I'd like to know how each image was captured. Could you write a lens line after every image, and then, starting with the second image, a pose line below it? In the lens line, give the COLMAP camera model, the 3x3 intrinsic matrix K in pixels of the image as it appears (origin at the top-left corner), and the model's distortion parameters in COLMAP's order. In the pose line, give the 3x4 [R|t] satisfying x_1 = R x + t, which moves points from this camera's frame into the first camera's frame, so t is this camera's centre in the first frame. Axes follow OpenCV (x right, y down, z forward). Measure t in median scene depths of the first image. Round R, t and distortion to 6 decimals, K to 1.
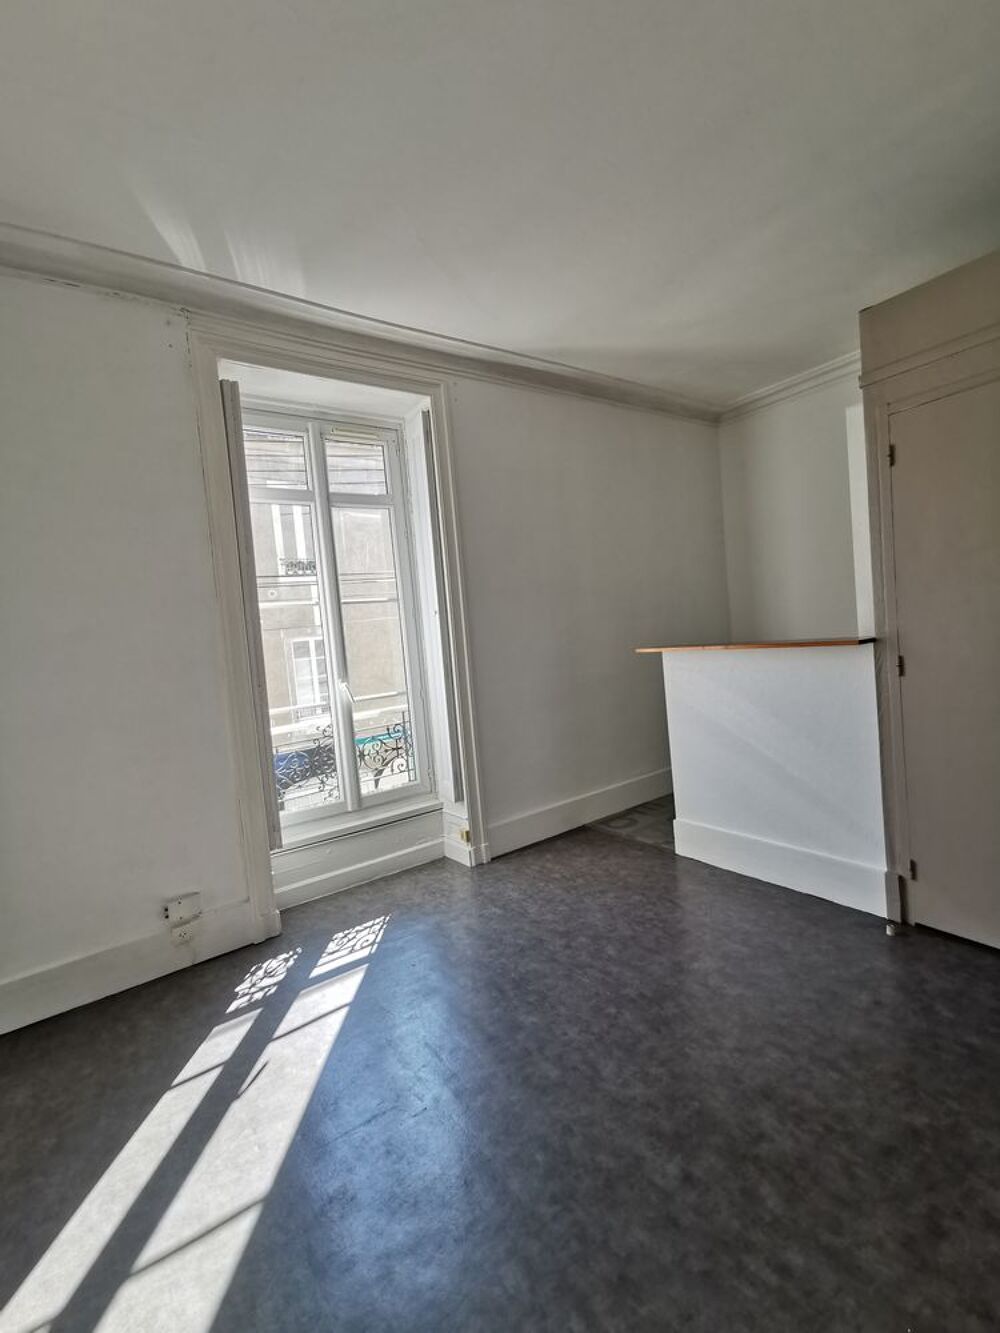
lens RADIAL K [[608.8, 0, 498.8], [0, 608.8, 655.4], [0, 0, 1]] dist [0.015681, -0.010692]
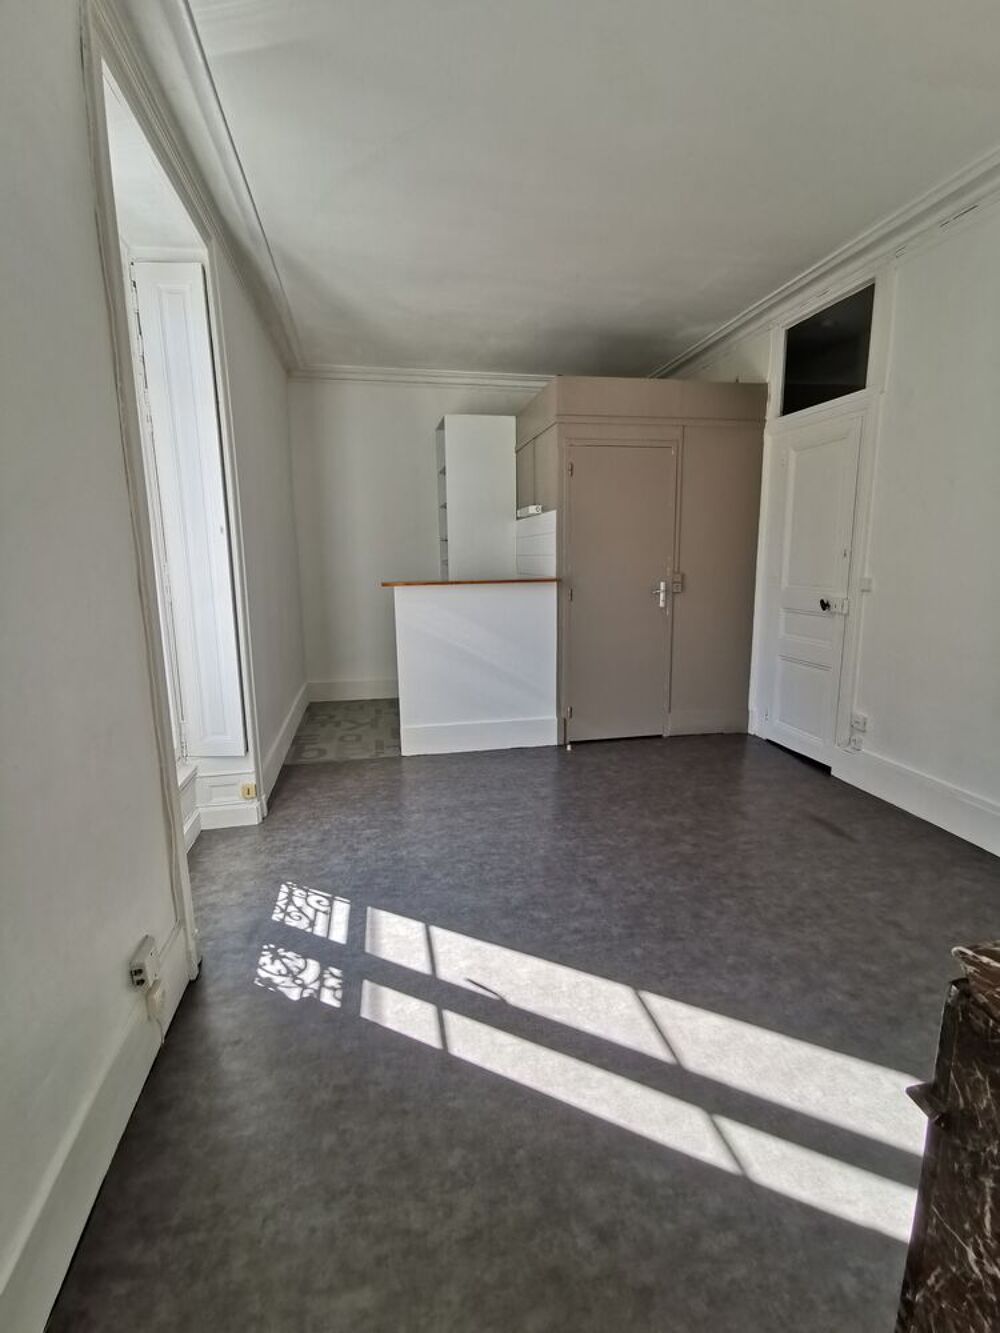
lens RADIAL K [[608.8, 0, 492.4], [0, 608.8, 663.3], [0, 0, 1]] dist [0.015681, -0.010692]
pose [[0.424768, -0.082542, 0.901531, -0.894558], [0.009621, 0.996190, 0.086676, 0.044655], [-0.905251, -0.028143, 0.423944, 0.402886]]
